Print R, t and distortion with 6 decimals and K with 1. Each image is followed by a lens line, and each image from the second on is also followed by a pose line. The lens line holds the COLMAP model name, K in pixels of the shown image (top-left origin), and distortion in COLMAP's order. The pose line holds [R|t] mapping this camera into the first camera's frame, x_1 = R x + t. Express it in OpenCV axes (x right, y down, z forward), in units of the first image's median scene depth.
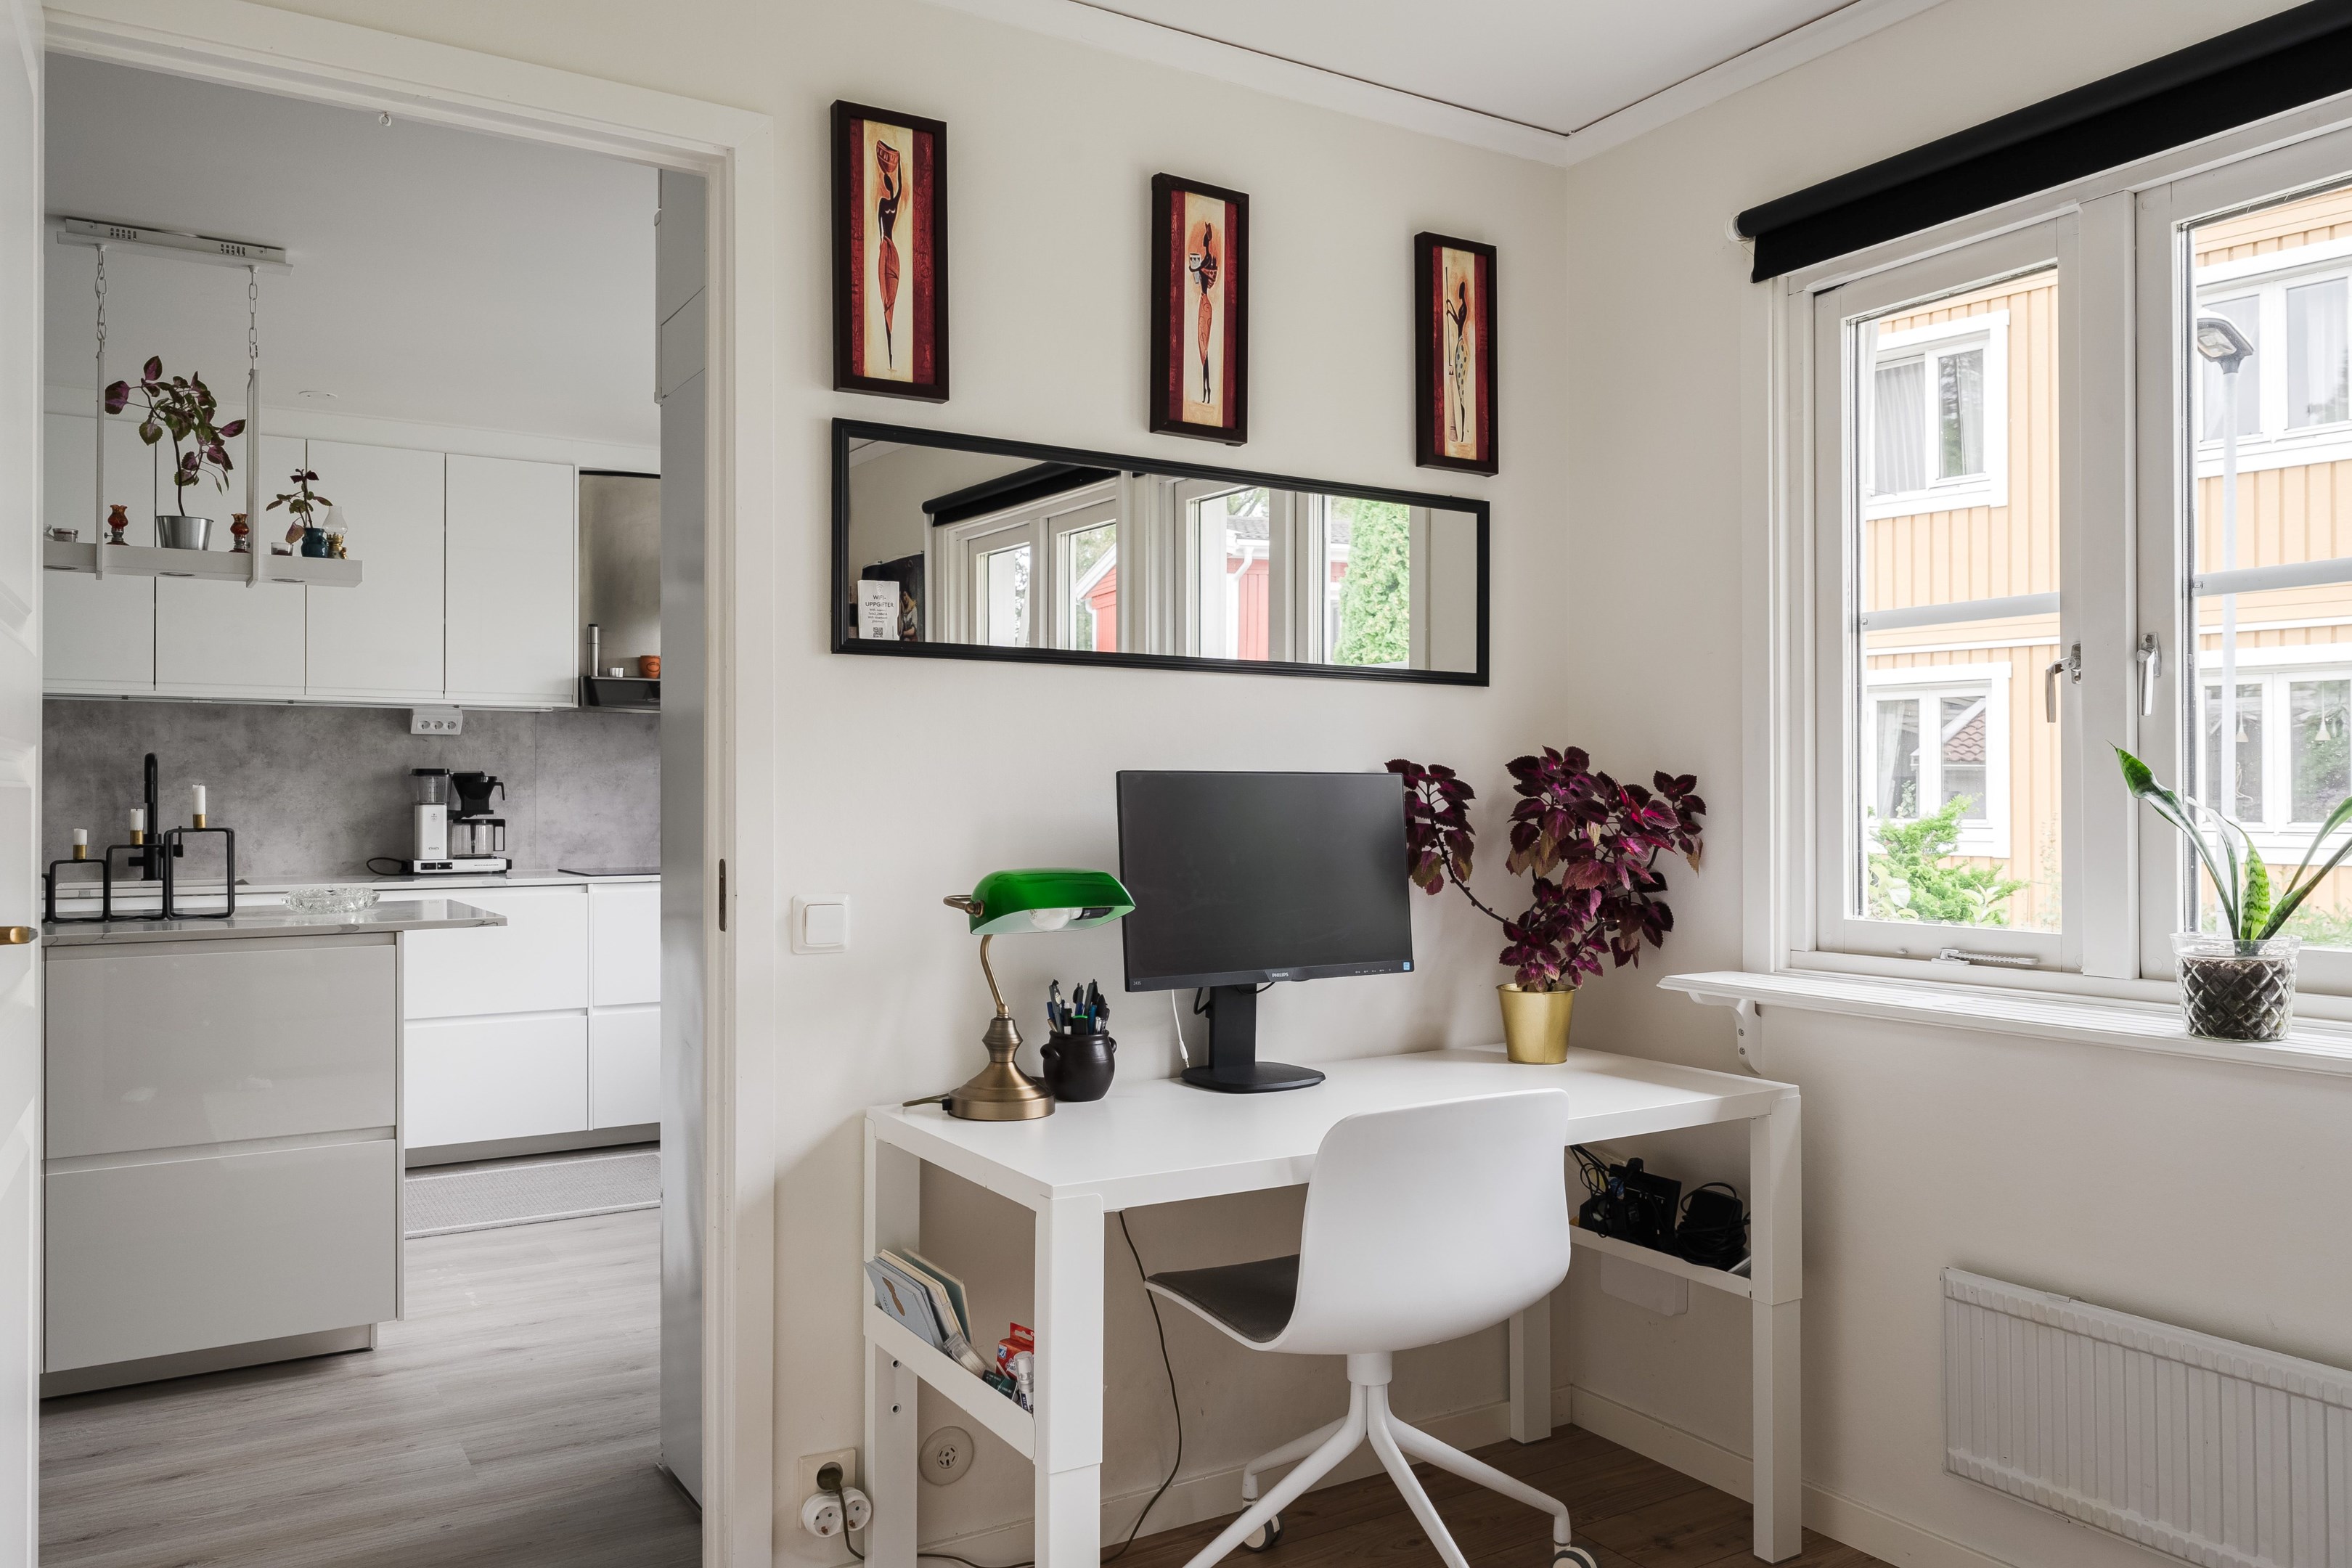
lens RADIAL K [[1681.1, 0, 1172.6], [0, 1681.1, 779.5], [0, 0, 1]] dist [0.003630, 0.006830]
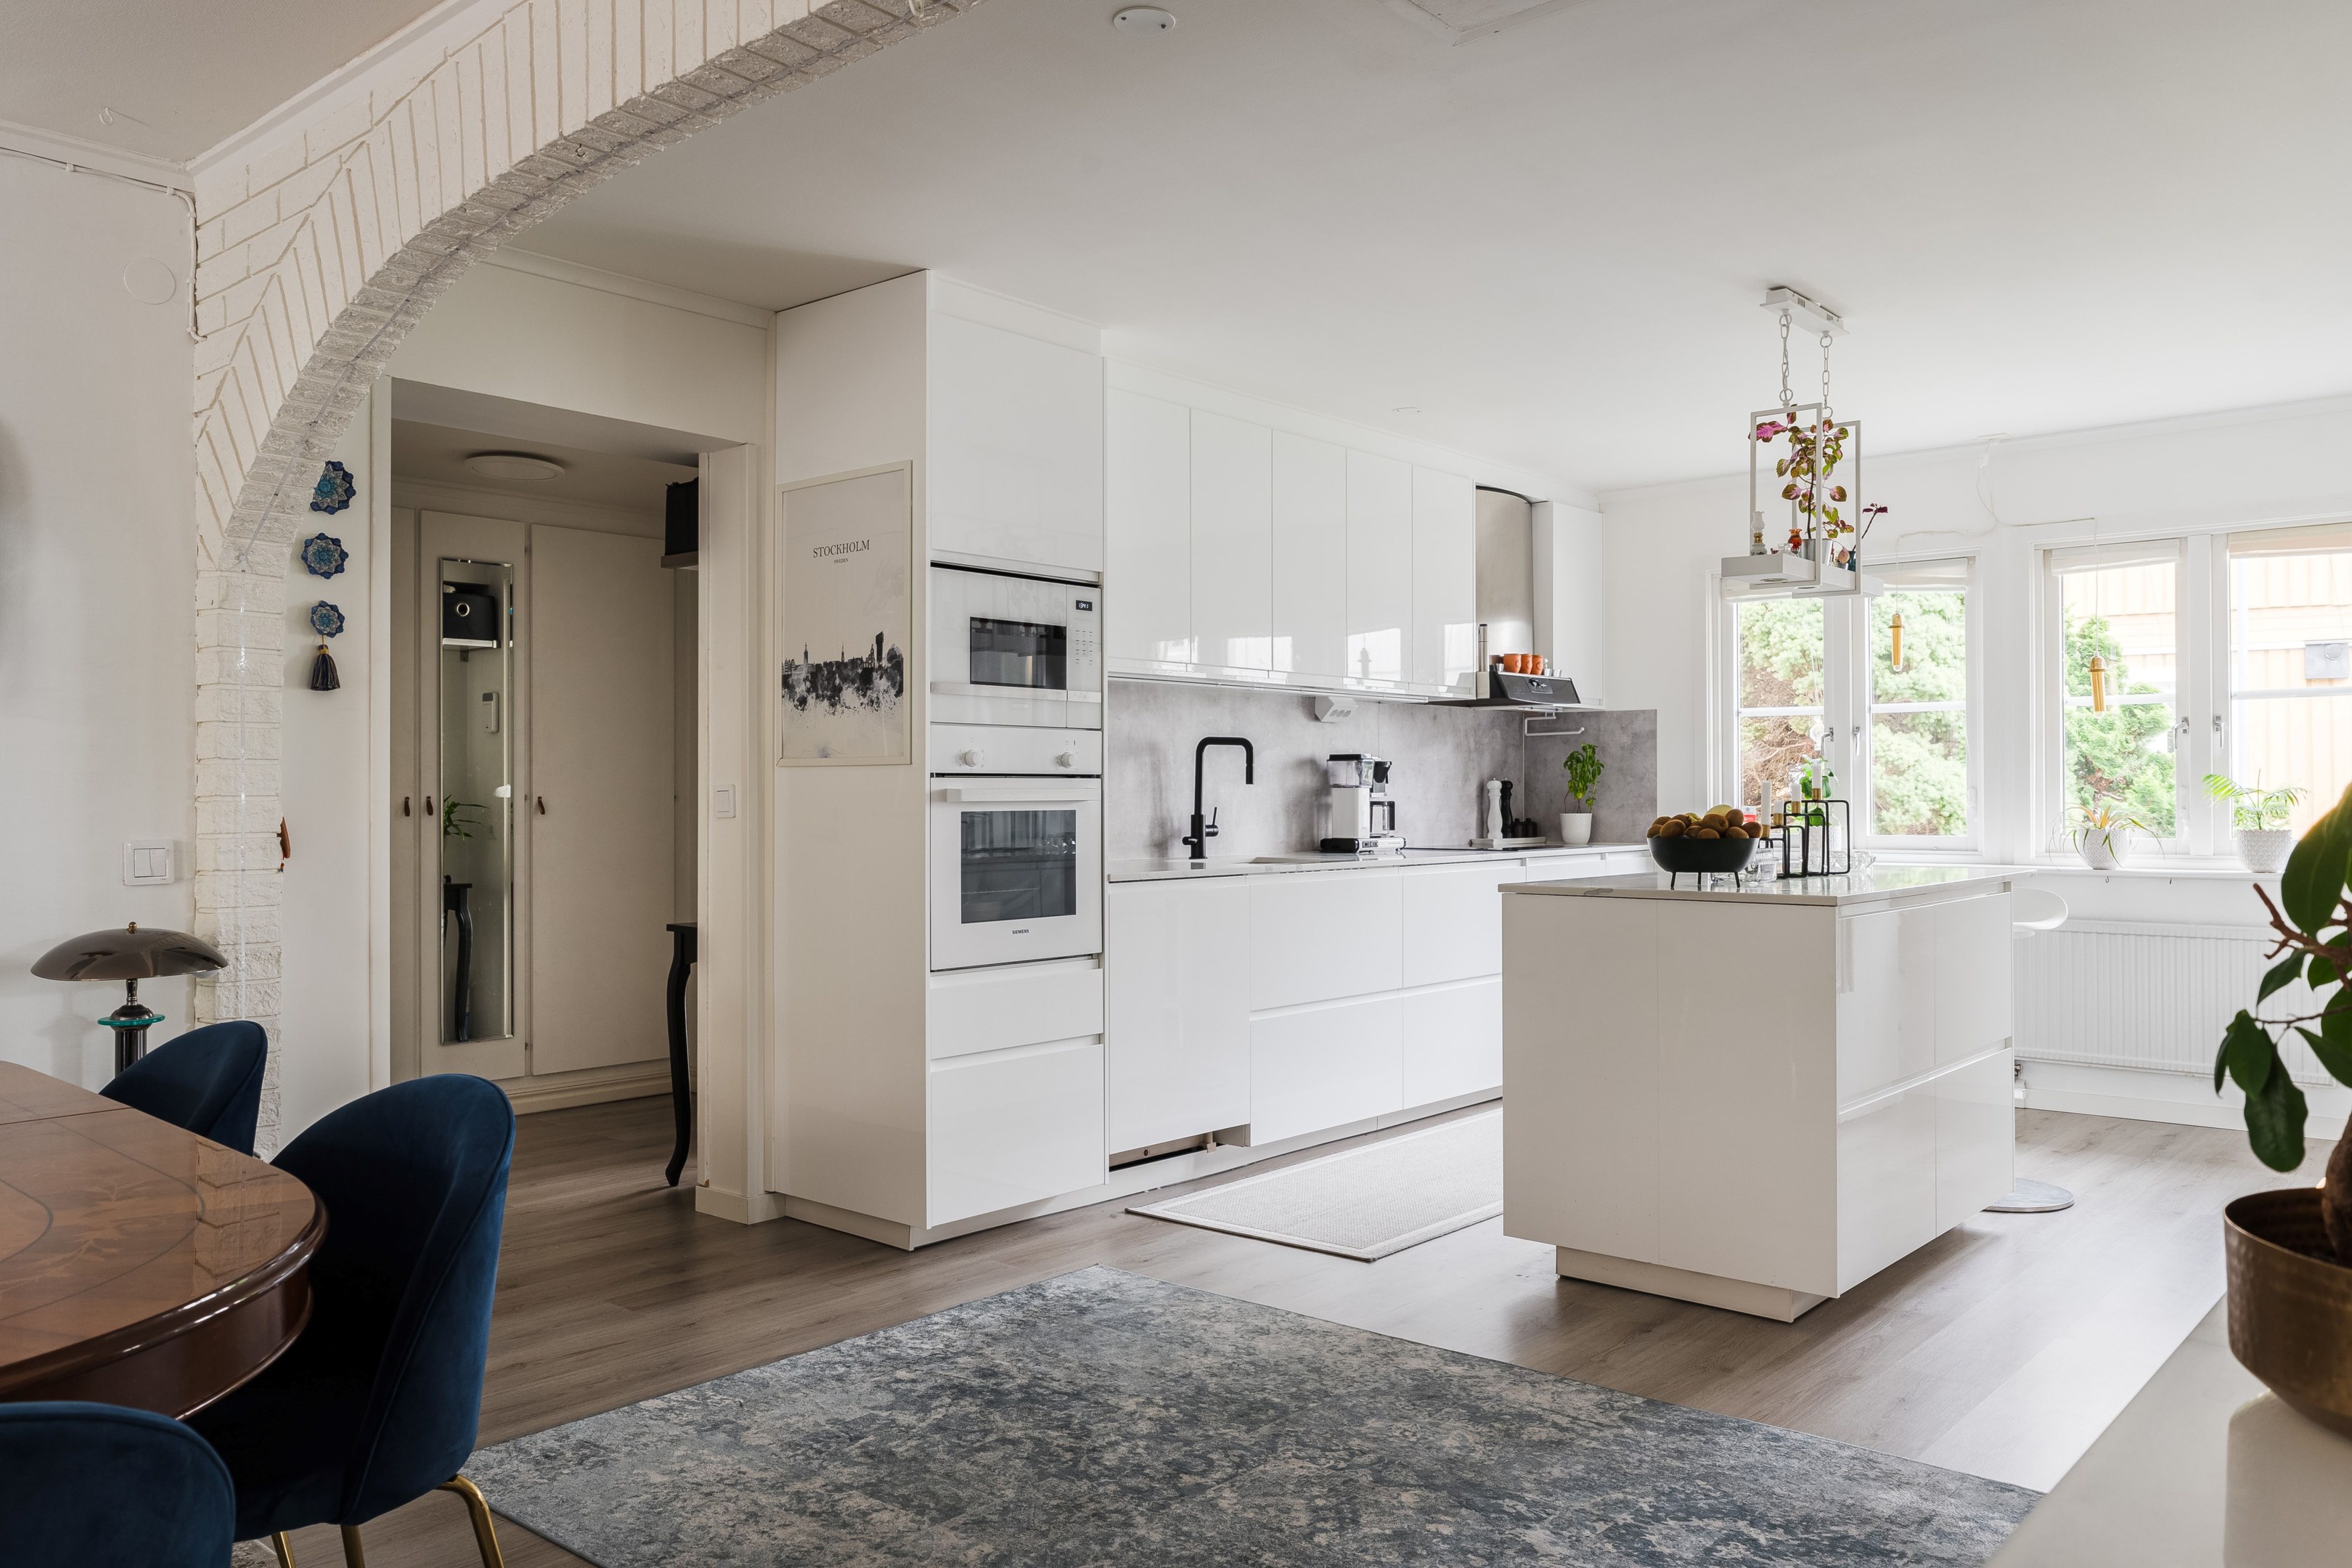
lens RADIAL K [[1753.0, 0, 1193.5], [0, 1753.0, 788.2], [0, 0, 1]] dist [-0.023074, 0.002659]
pose [[0.951753, -0.000264, 0.306864, -0.966293], [-0.001068, 0.999991, 0.004173, 0.011436], [-0.306863, -0.004300, 0.951744, -0.039430]]
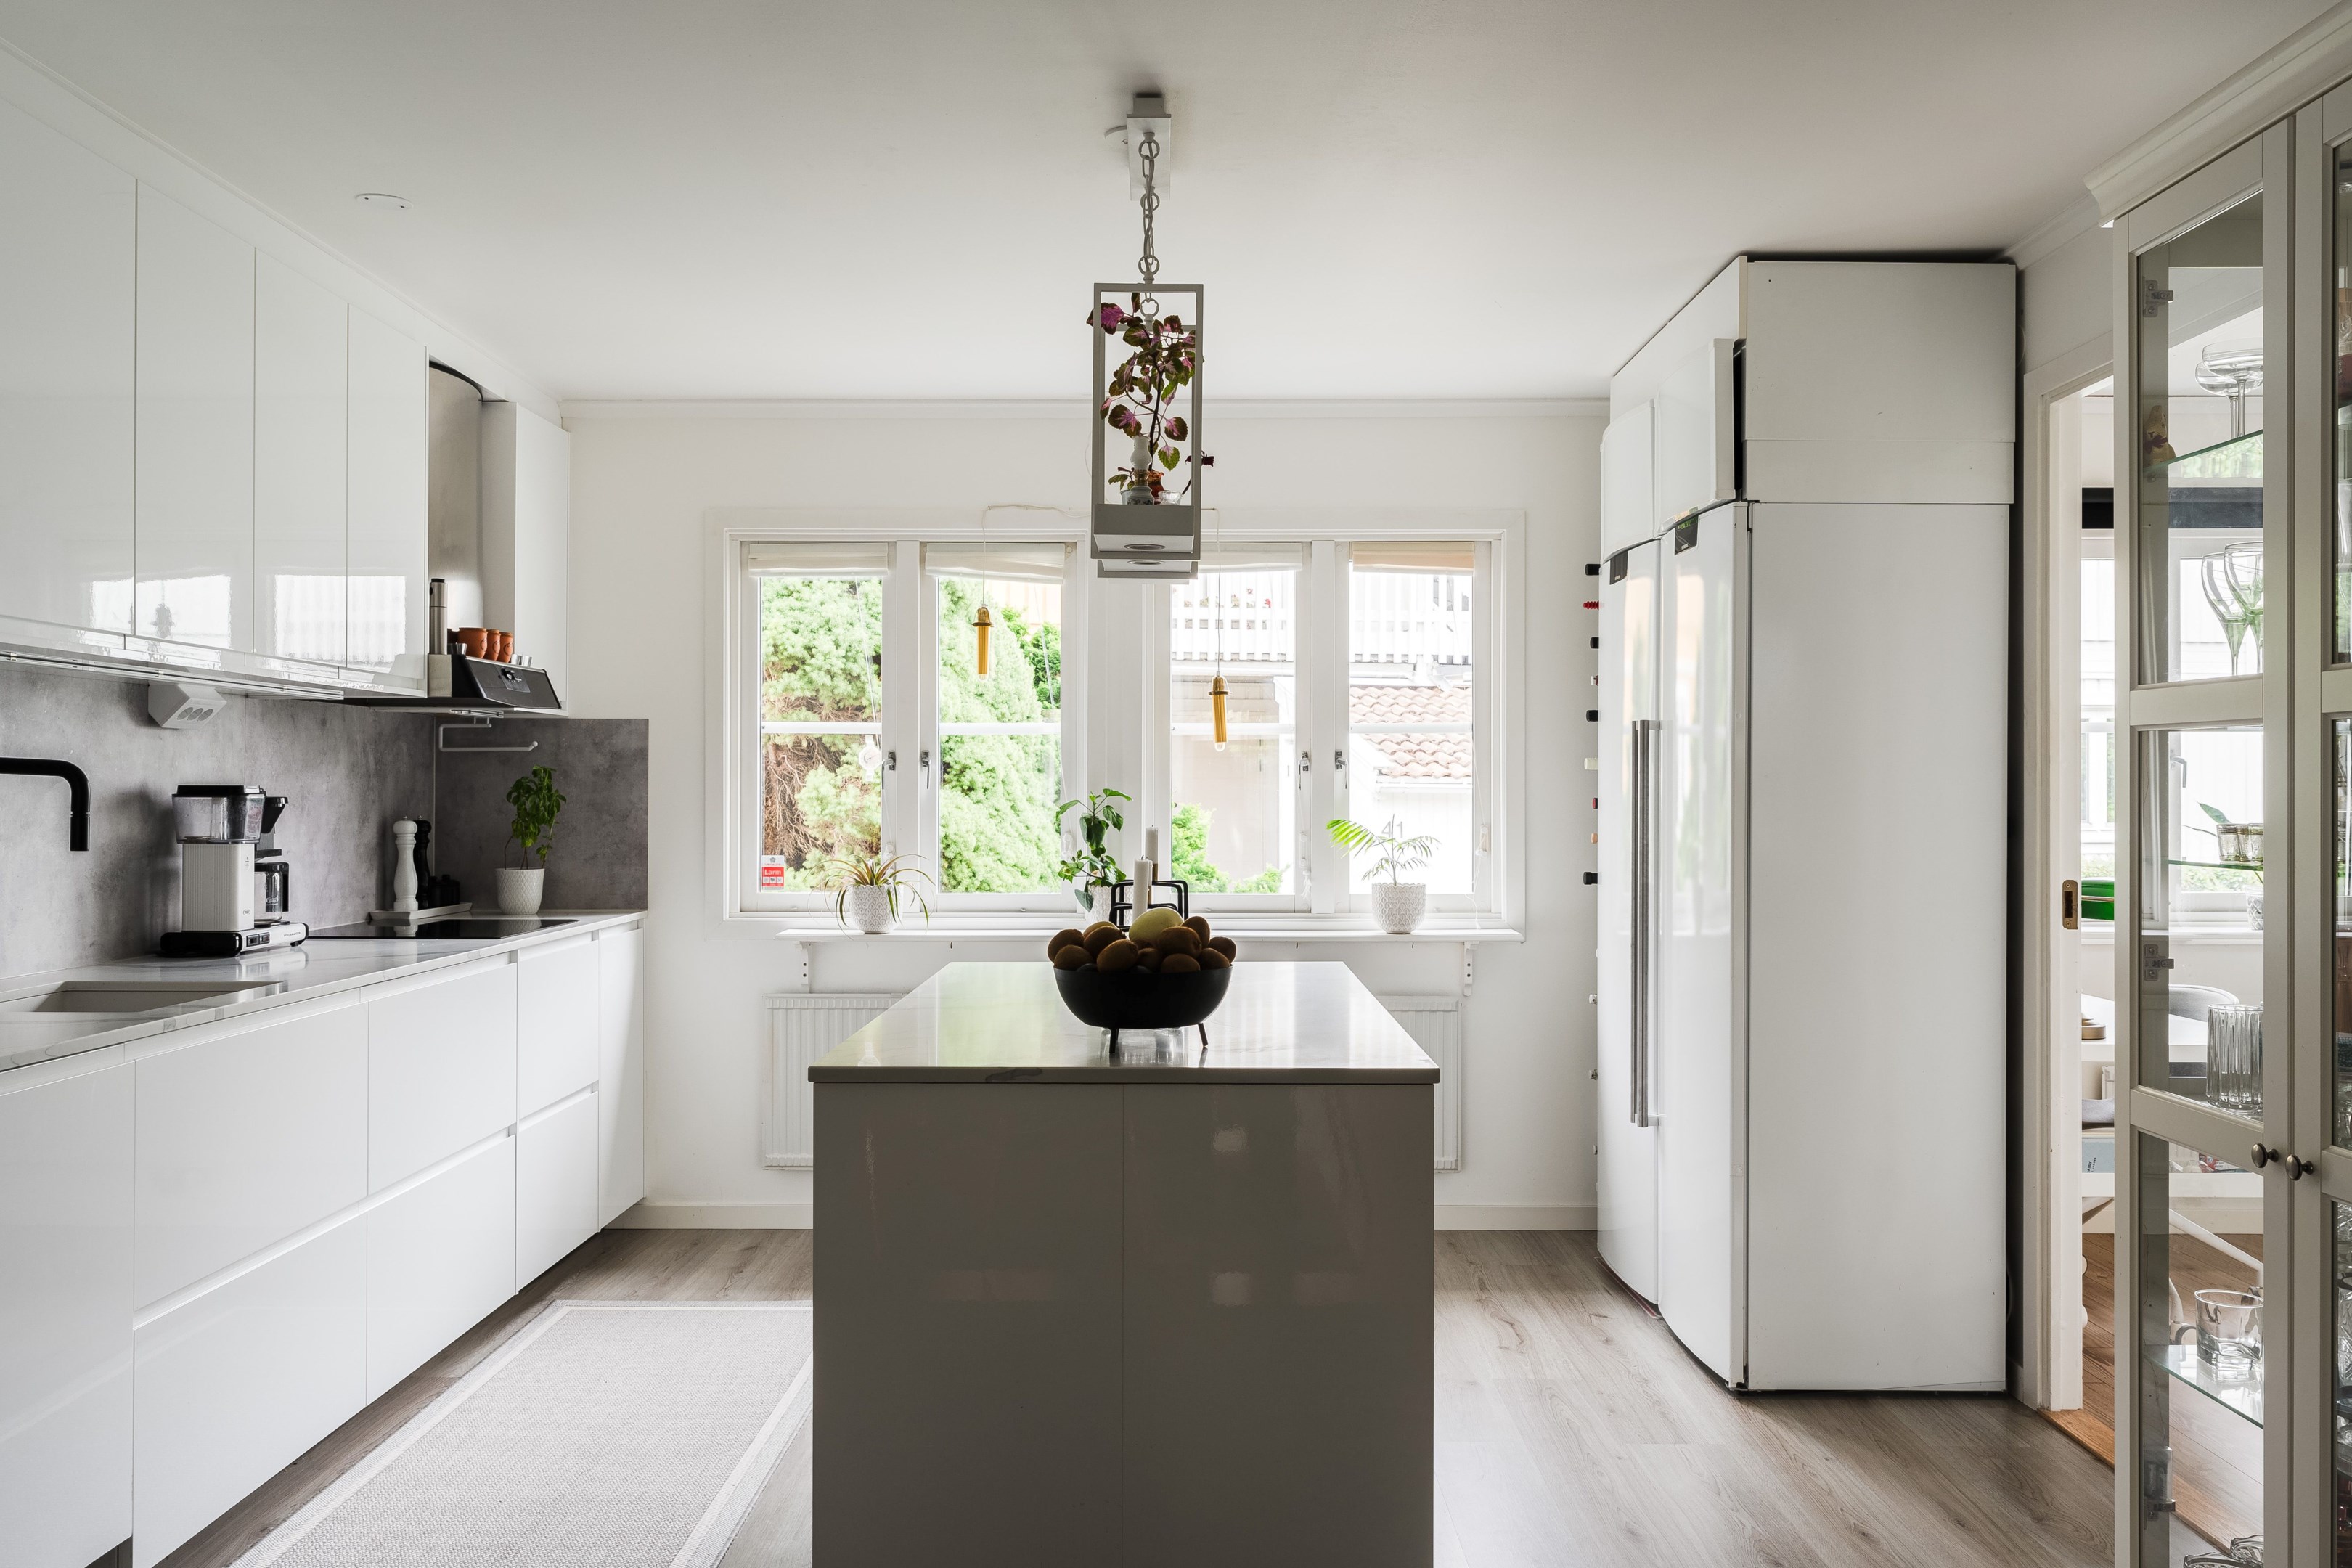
lens RADIAL K [[1877.4, 0, 1157.4], [0, 1877.4, 786.3], [0, 0, 1]] dist [-0.002817, 0.003565]
pose [[0.523561, 0.005540, 0.851970, -0.934900], [-0.012215, 0.999925, 0.001004, -0.012321], [-0.851900, -0.010933, 0.523590, 0.371691]]
